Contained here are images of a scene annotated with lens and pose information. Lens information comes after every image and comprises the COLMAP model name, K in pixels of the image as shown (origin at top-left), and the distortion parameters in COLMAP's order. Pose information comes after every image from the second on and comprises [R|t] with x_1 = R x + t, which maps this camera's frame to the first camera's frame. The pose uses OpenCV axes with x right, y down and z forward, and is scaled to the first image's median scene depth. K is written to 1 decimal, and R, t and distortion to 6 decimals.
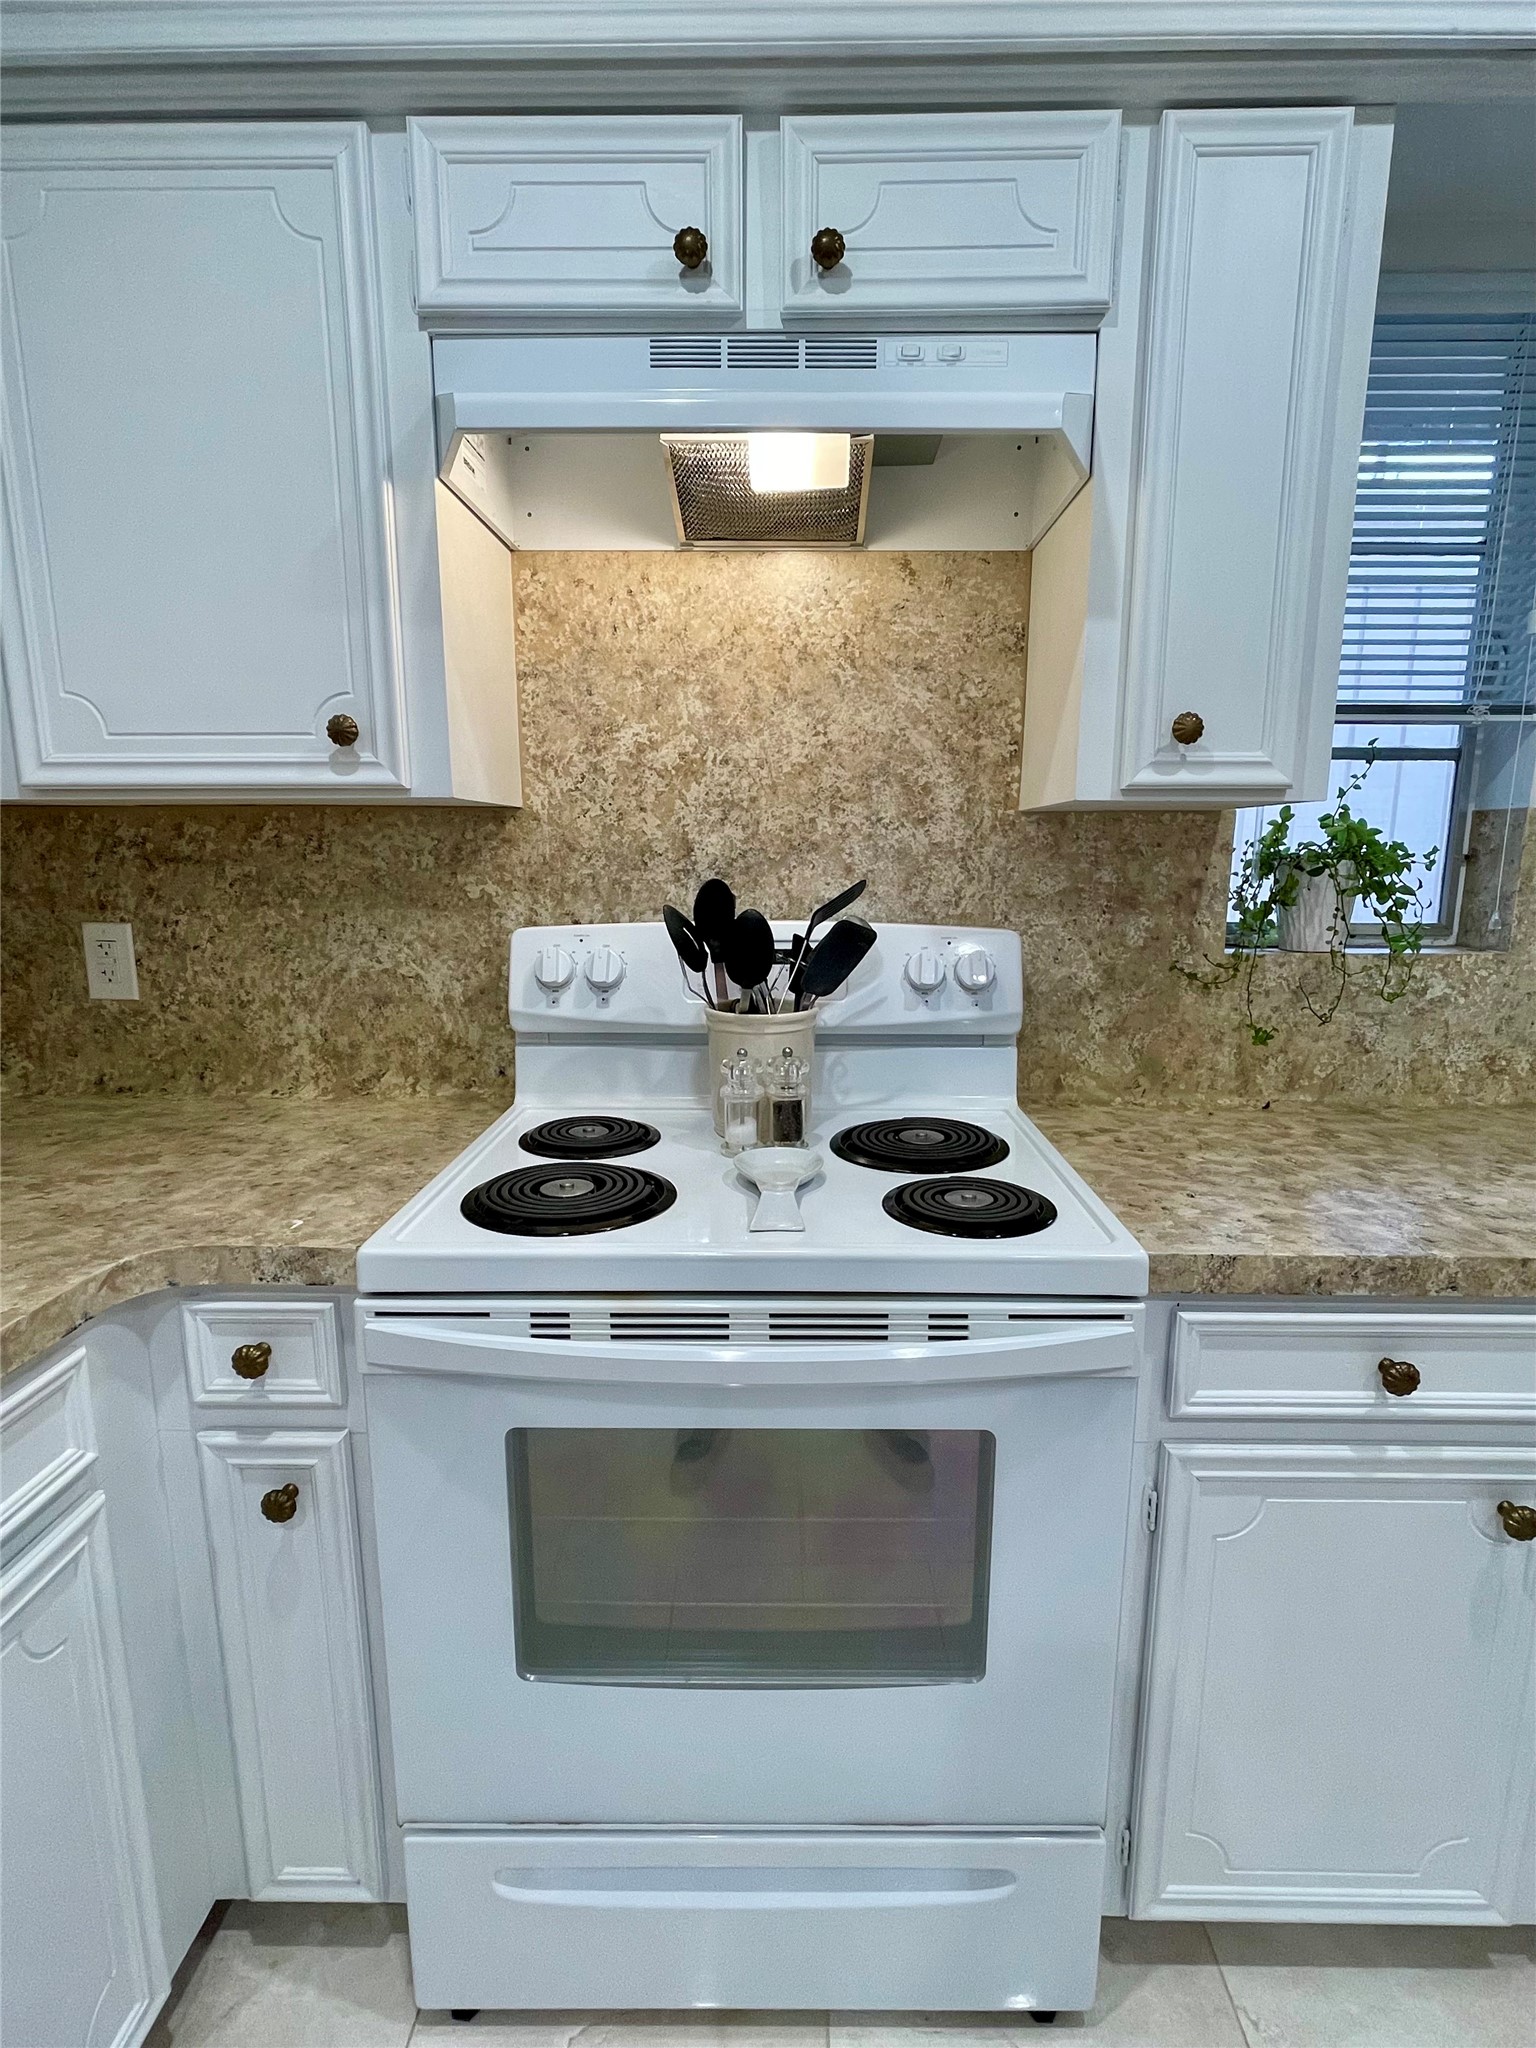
lens RADIAL K [[1005.0, 0, 772.7], [0, 1005.0, 1030.4], [0, 0, 1]] dist [-0.000099, -0.000745]
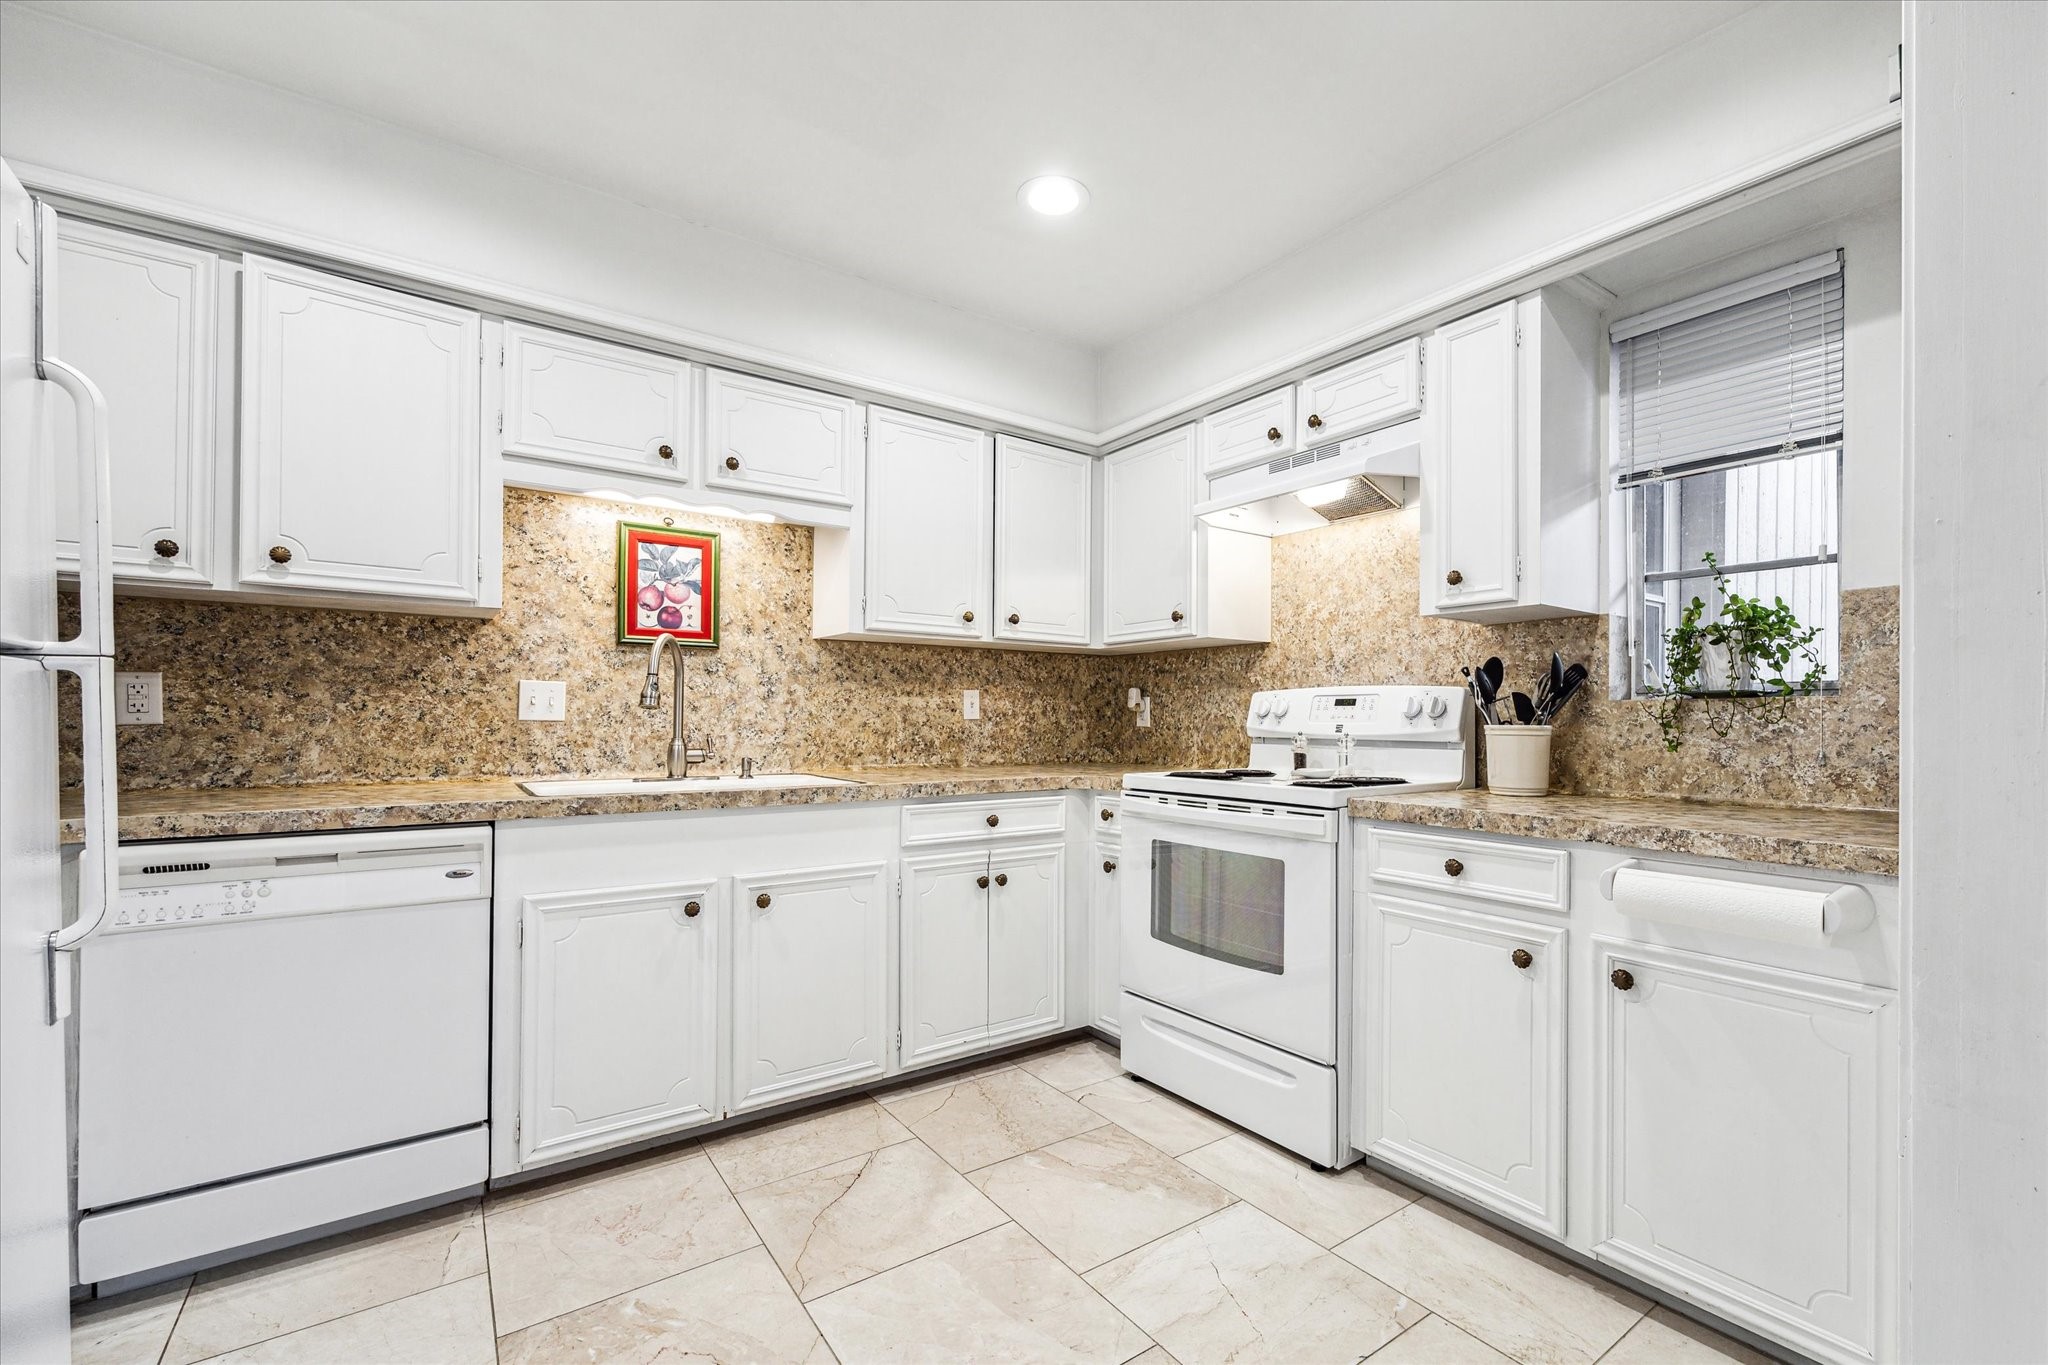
lens RADIAL K [[833.6, 0, 1025.1], [0, 833.6, 704.6], [0, 0, 1]] dist [-0.001271, -0.000060]
pose [[0.576895, -0.007241, -0.816786, 0.998825], [-0.153777, 0.981117, -0.117310, 0.230593], [0.802212, 0.193279, 0.564888, -0.500669]]
